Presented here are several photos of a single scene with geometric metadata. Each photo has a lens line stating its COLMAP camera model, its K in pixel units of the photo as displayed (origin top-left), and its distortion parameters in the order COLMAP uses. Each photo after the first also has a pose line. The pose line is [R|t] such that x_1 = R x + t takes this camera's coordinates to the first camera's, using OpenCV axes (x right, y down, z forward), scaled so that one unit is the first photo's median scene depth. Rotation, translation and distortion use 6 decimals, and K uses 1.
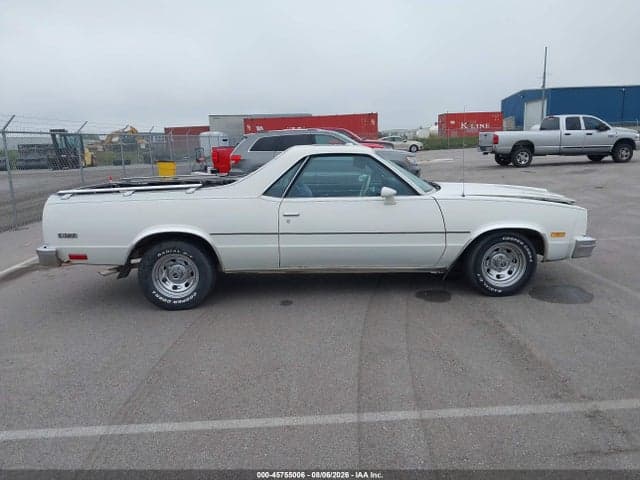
lens RADIAL K [[515.9, 0, 309.7], [0, 515.9, 214.3], [0, 0, 1]] dist [0.011442, -0.006335]
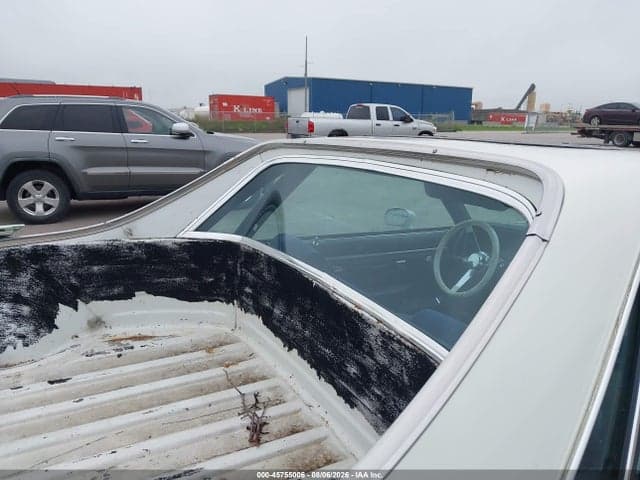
lens RADIAL K [[505.8, 0, 316.9], [0, 505.8, 240.8], [0, 0, 1]] dist [0.009950, -0.008848]
pose [[0.884603, -0.057254, 0.462816, -0.047230], [0.016344, 0.995631, 0.091930, -0.028681], [-0.466058, -0.073757, 0.881675, 0.212238]]
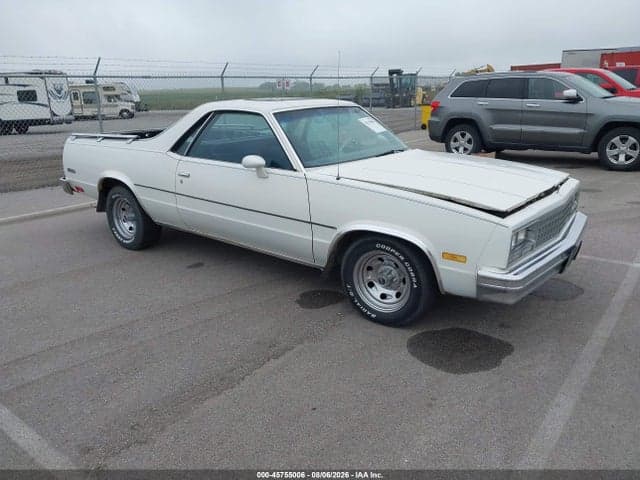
lens RADIAL K [[505.8, 0, 316.9], [0, 505.8, 240.8], [0, 0, 1]] dist [0.009950, -0.008848]
pose [[0.771861, 0.198027, -0.604166, 0.169447], [-0.094489, 0.975434, 0.199001, -0.020655], [0.628731, -0.096514, 0.771610, 0.098200]]
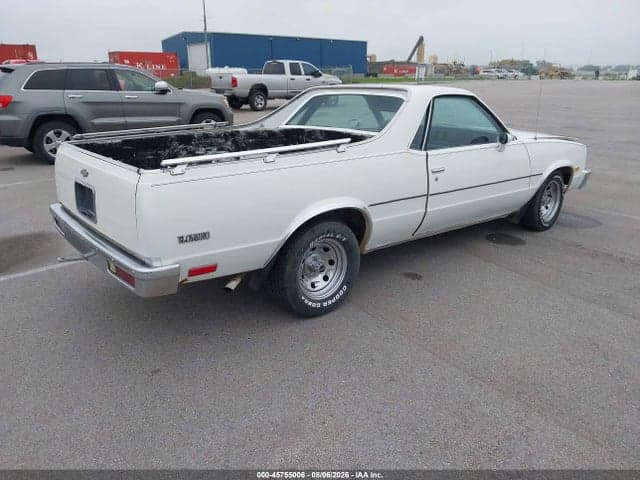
lens RADIAL K [[505.8, 0, 316.9], [0, 505.8, 240.8], [0, 0, 1]] dist [0.009950, -0.008848]
pose [[0.778166, -0.162723, 0.606612, -0.162600], [0.063681, 0.981318, 0.181548, -0.011361], [-0.624822, -0.102644, 0.773991, 0.109777]]
